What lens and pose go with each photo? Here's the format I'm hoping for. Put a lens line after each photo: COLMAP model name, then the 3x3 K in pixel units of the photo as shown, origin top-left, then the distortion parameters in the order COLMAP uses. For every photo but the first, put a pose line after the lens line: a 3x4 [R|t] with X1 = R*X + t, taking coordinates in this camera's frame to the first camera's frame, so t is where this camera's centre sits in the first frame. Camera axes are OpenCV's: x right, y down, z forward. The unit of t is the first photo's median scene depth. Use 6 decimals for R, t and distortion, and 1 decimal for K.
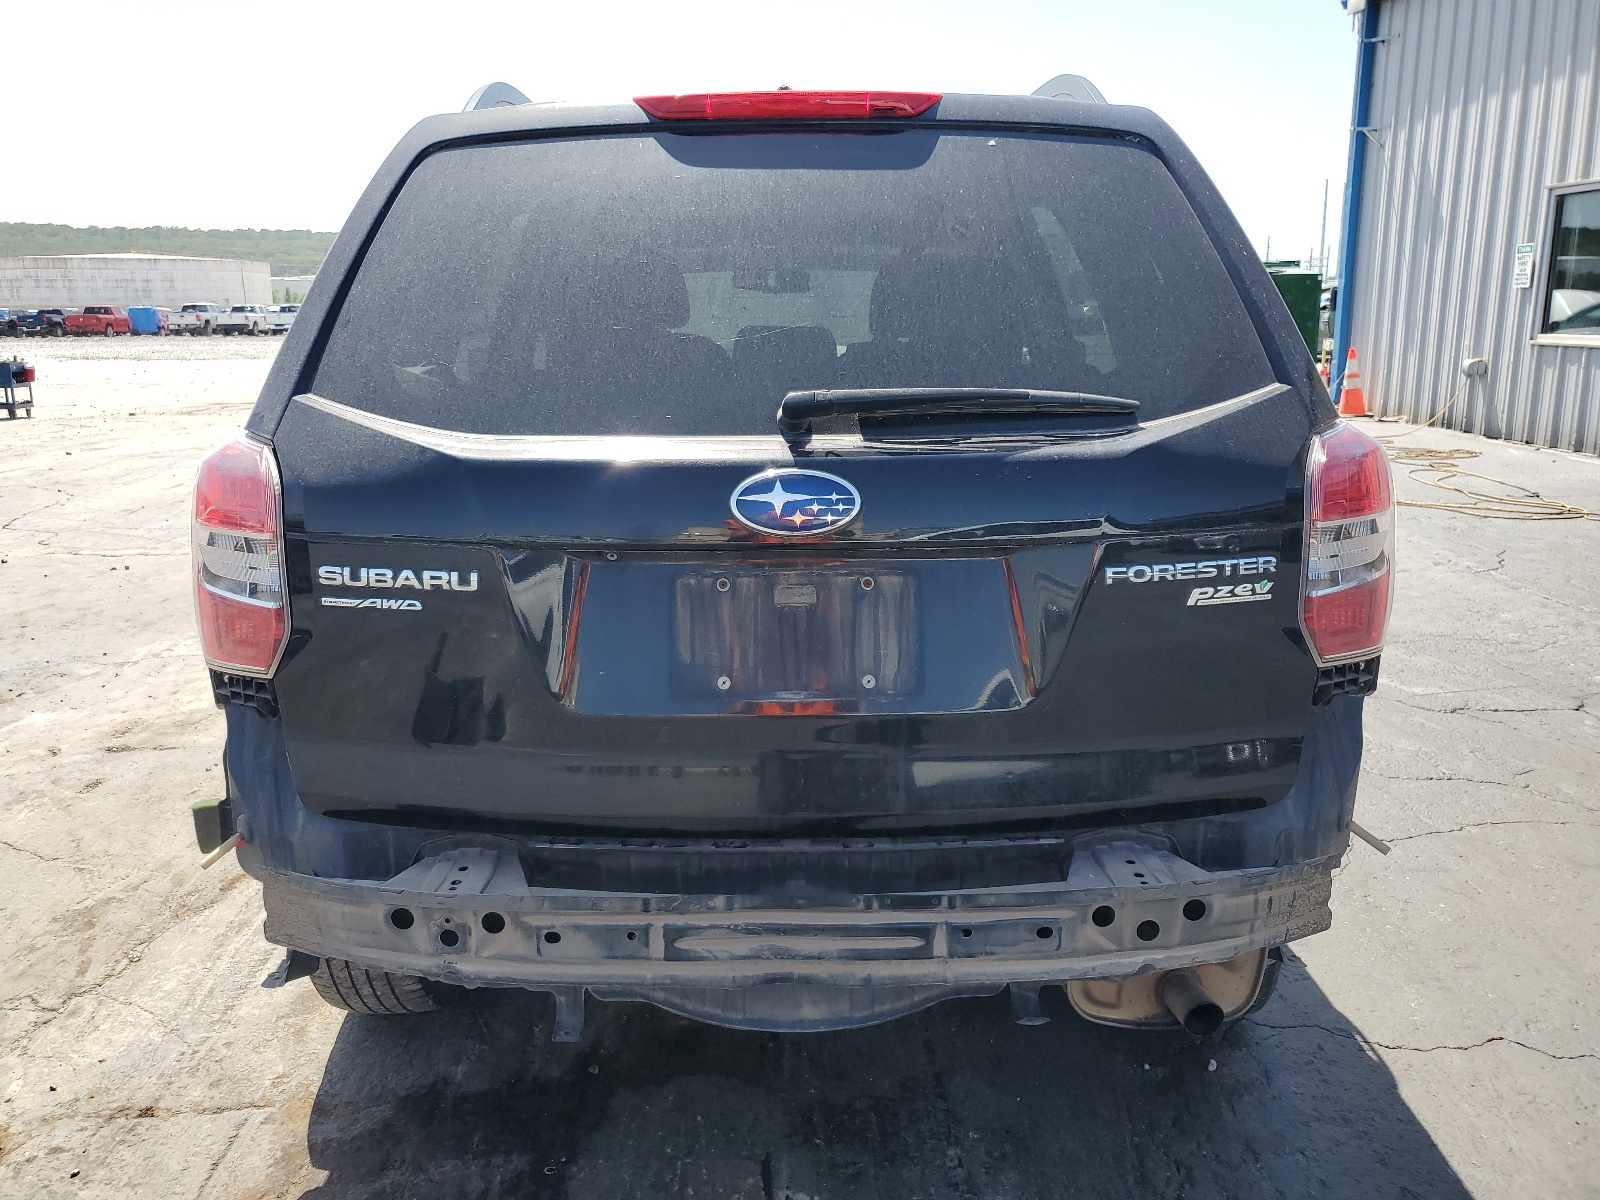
lens RADIAL K [[1291.3, 0, 800.0], [0, 1291.3, 600.0], [0, 0, 1]] dist [0.006644, 0.004372]
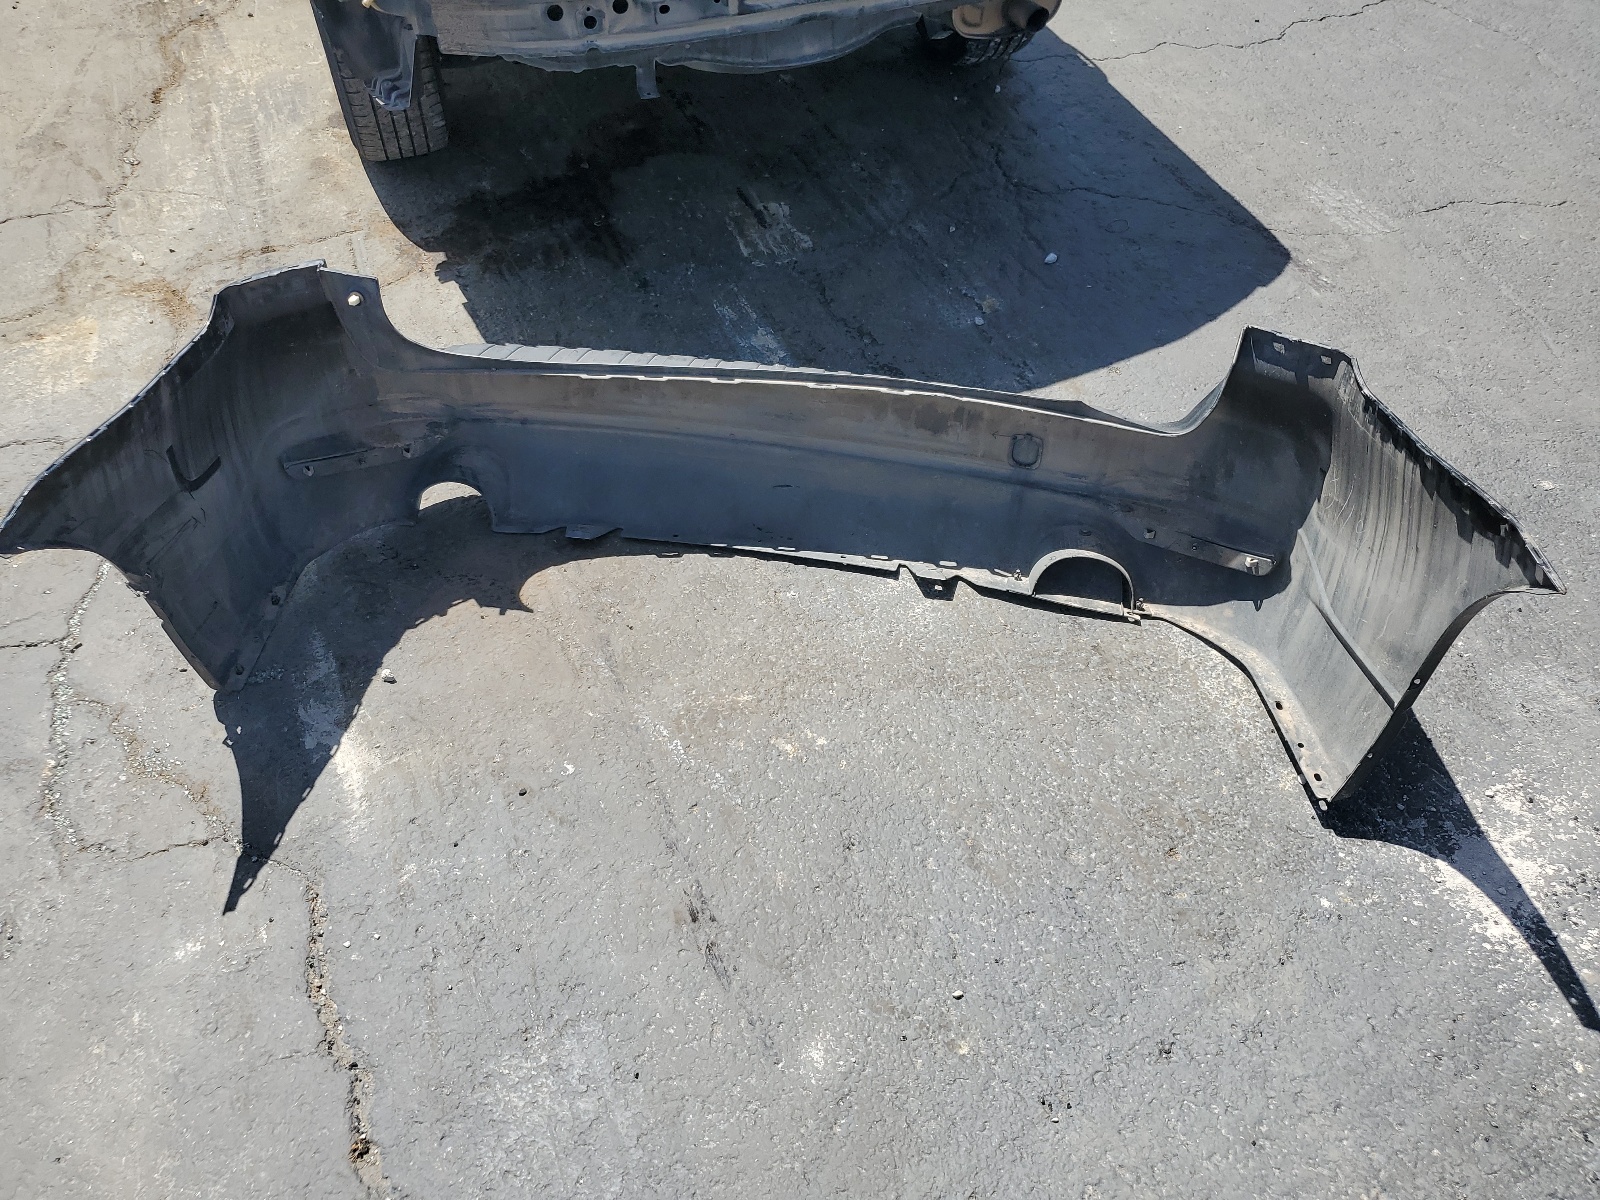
lens RADIAL K [[1245.0, 0, 800.0], [0, 1245.0, 600.0], [0, 0, 1]] dist [-0.004474, -0.001719]
pose [[0.941737, -0.246206, 0.229161, -0.411028], [0.079371, 0.824743, 0.559910, 0.023347], [-0.326852, -0.509099, 0.796232, -0.416797]]
